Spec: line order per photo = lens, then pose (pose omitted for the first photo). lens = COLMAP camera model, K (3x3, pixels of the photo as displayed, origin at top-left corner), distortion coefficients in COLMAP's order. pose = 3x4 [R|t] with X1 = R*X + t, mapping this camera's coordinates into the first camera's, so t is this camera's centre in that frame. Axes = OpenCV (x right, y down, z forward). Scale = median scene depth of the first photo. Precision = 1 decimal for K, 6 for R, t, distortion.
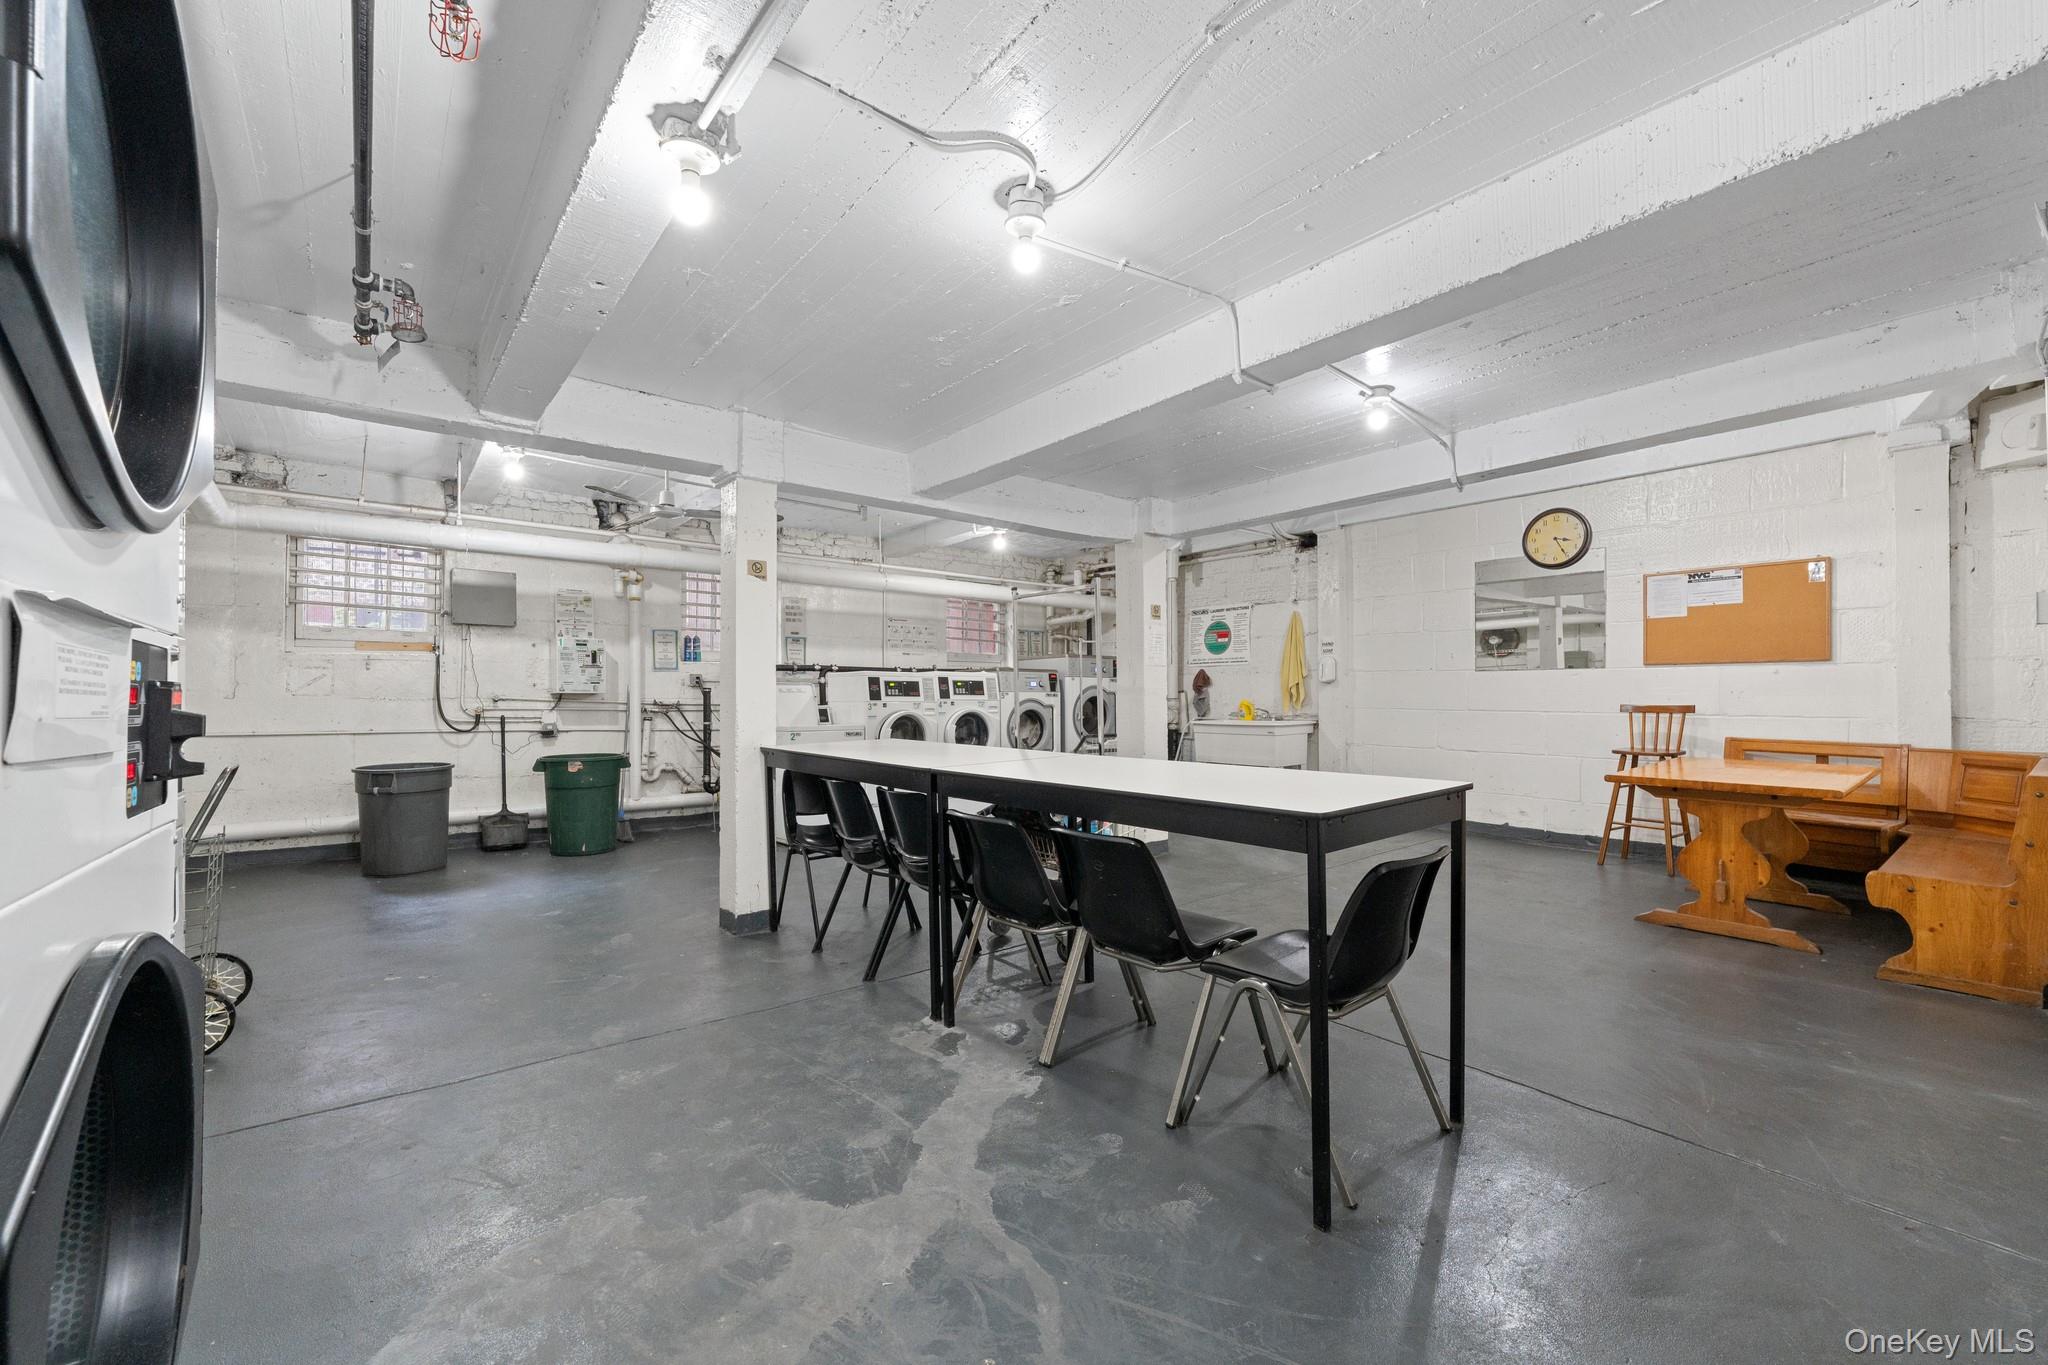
lens RADIAL K [[838.0, 0, 1029.4], [0, 838.0, 678.6], [0, 0, 1]] dist [0.000438, -0.000489]
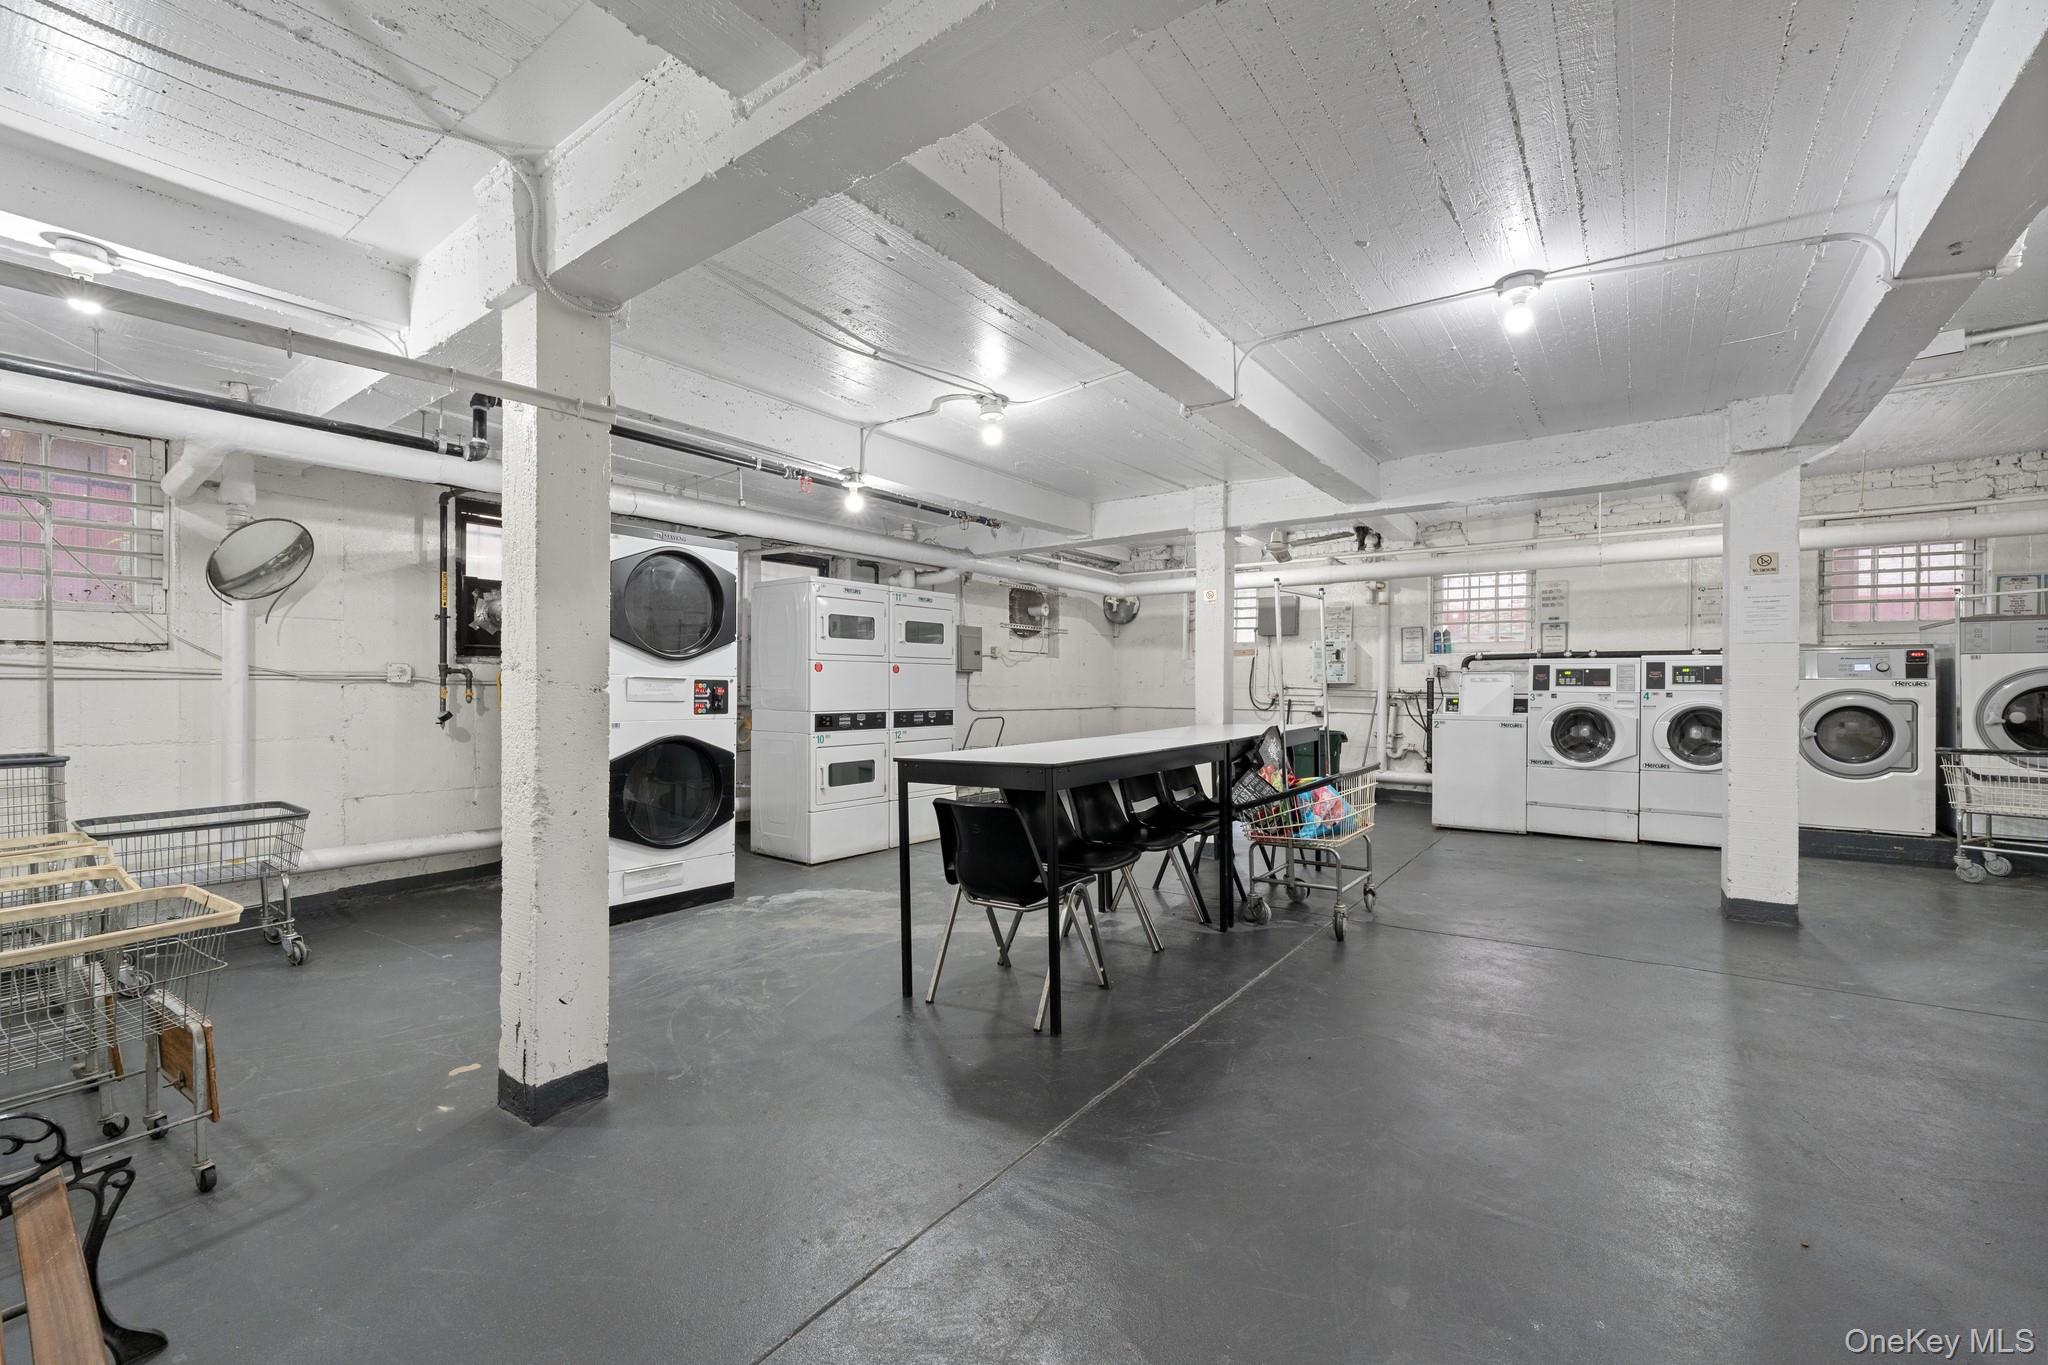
lens RADIAL K [[838.0, 0, 1029.4], [0, 838.0, 678.6], [0, 0, 1]] dist [0.000438, -0.000489]
pose [[0.253471, -0.006172, -0.967323, 0.543924], [0.024775, 0.999693, 0.000113, -0.001184], [0.967026, -0.023994, 0.253546, 0.209591]]
